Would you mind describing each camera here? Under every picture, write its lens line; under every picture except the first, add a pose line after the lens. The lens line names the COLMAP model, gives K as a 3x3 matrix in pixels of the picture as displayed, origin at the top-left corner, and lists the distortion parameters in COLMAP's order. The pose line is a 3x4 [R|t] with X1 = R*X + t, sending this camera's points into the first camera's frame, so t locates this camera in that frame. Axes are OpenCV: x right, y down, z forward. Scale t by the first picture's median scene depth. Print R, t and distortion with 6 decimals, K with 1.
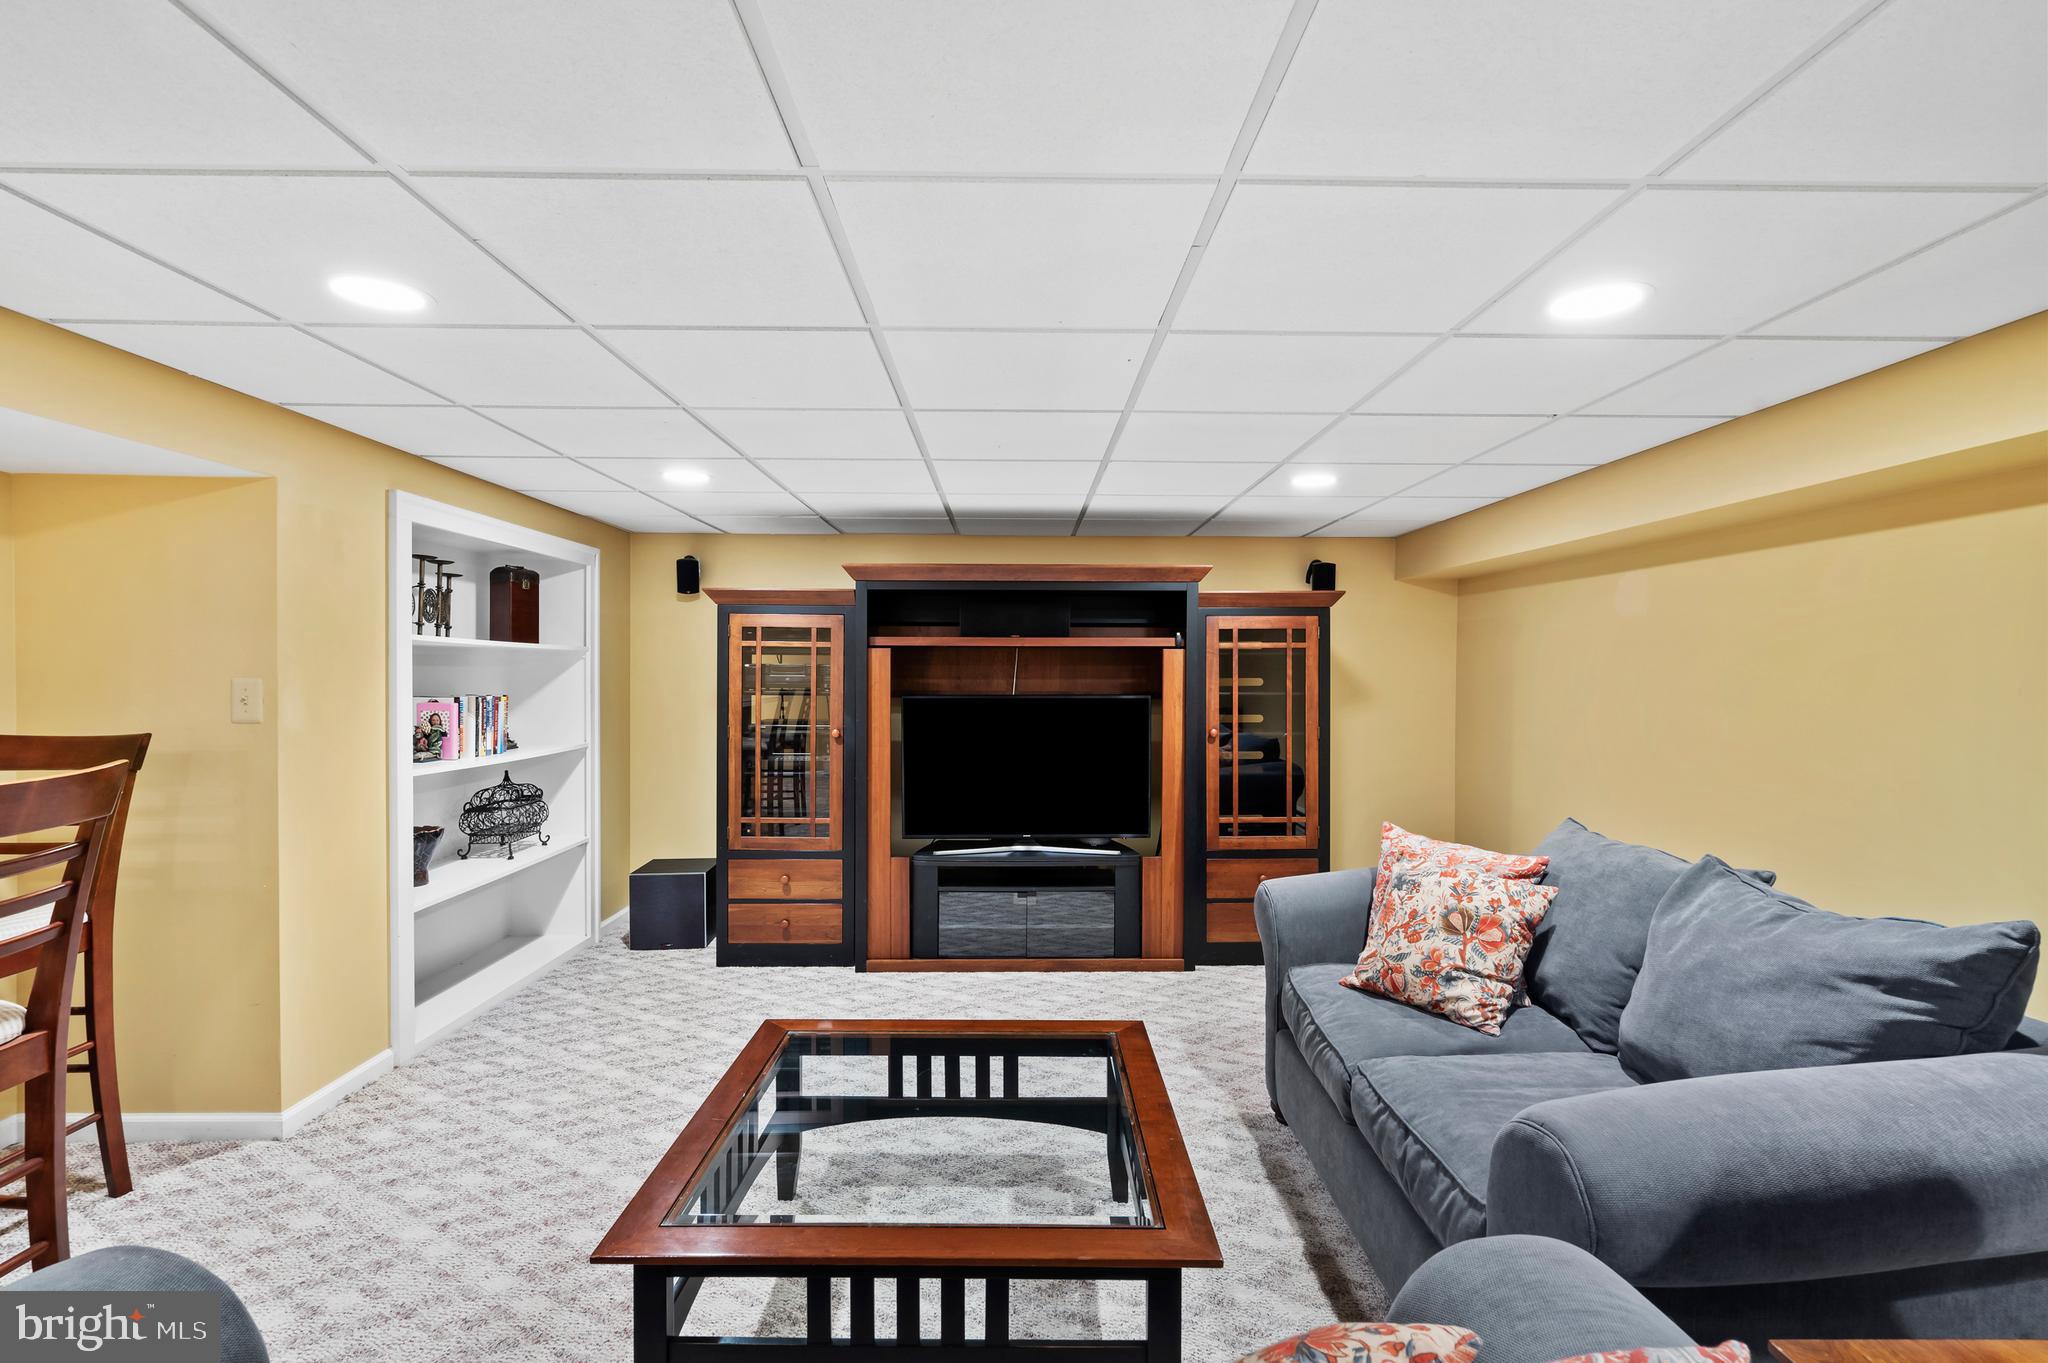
lens RADIAL K [[942.5, 0, 1028.4], [0, 942.5, 682.5], [0, 0, 1]] dist [-0.002381, 0.002185]
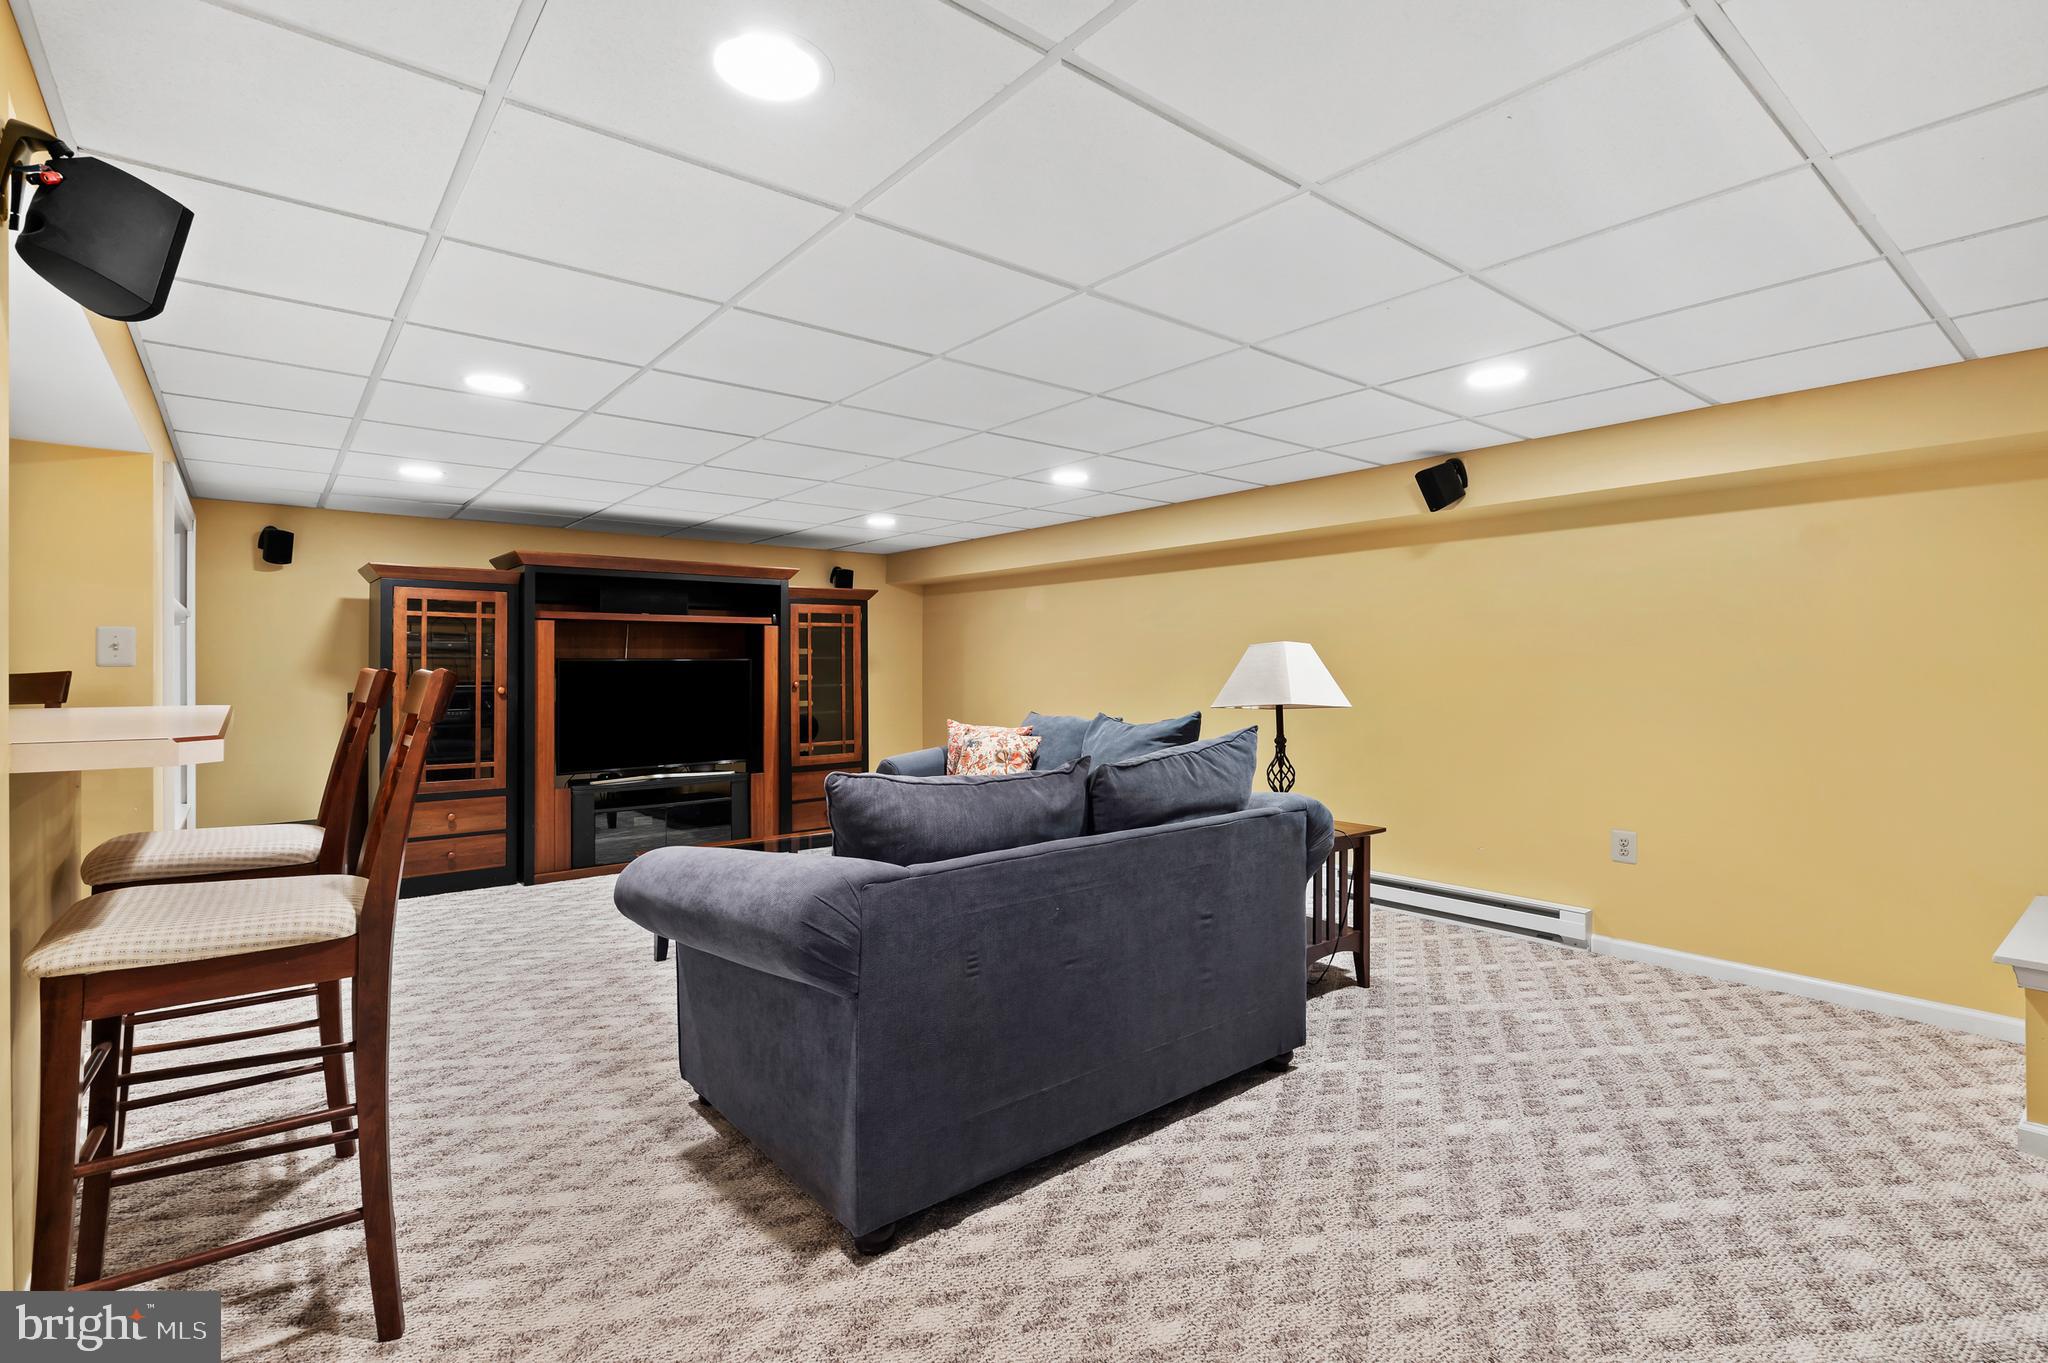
lens RADIAL K [[942.5, 0, 1031.1], [0, 942.5, 654.9], [0, 0, 1]] dist [-0.002381, 0.002185]
pose [[0.785829, 0.002071, 0.618440, -0.420031], [0.012513, 0.999736, -0.019247, 0.040958], [-0.618317, 0.022863, 0.785596, -0.358554]]
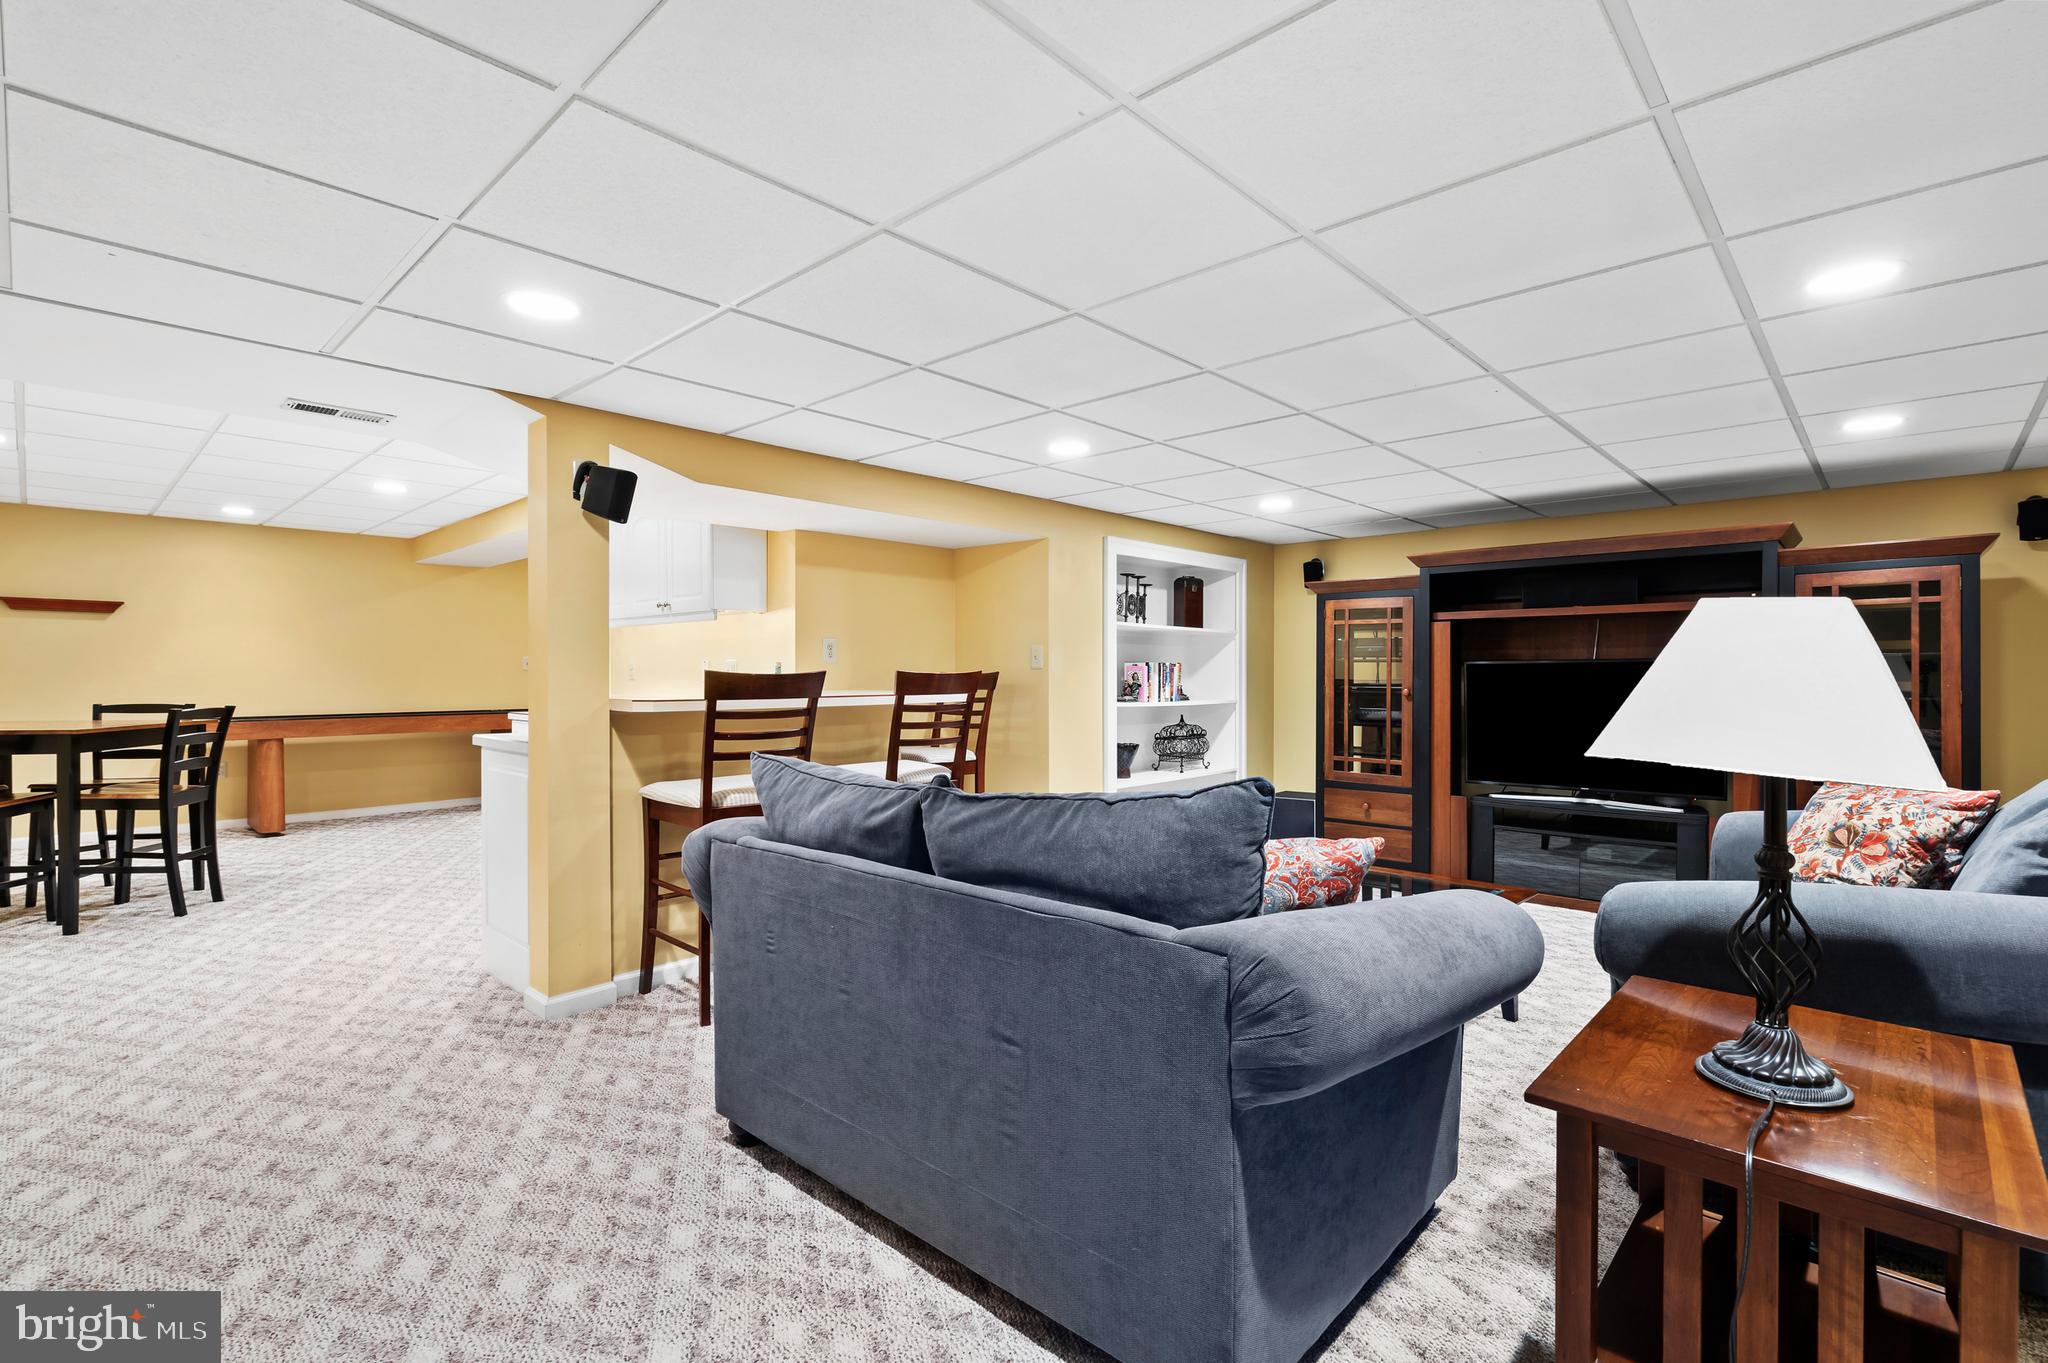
lens RADIAL K [[942.5, 0, 1024.8], [0, 942.5, 675.2], [0, 0, 1]] dist [-0.002381, 0.002185]
pose [[0.722438, -0.002193, -0.691433, 0.291425], [-0.005823, 0.999940, -0.009256, 0.046390], [0.691412, 0.010712, 0.722382, -0.242423]]
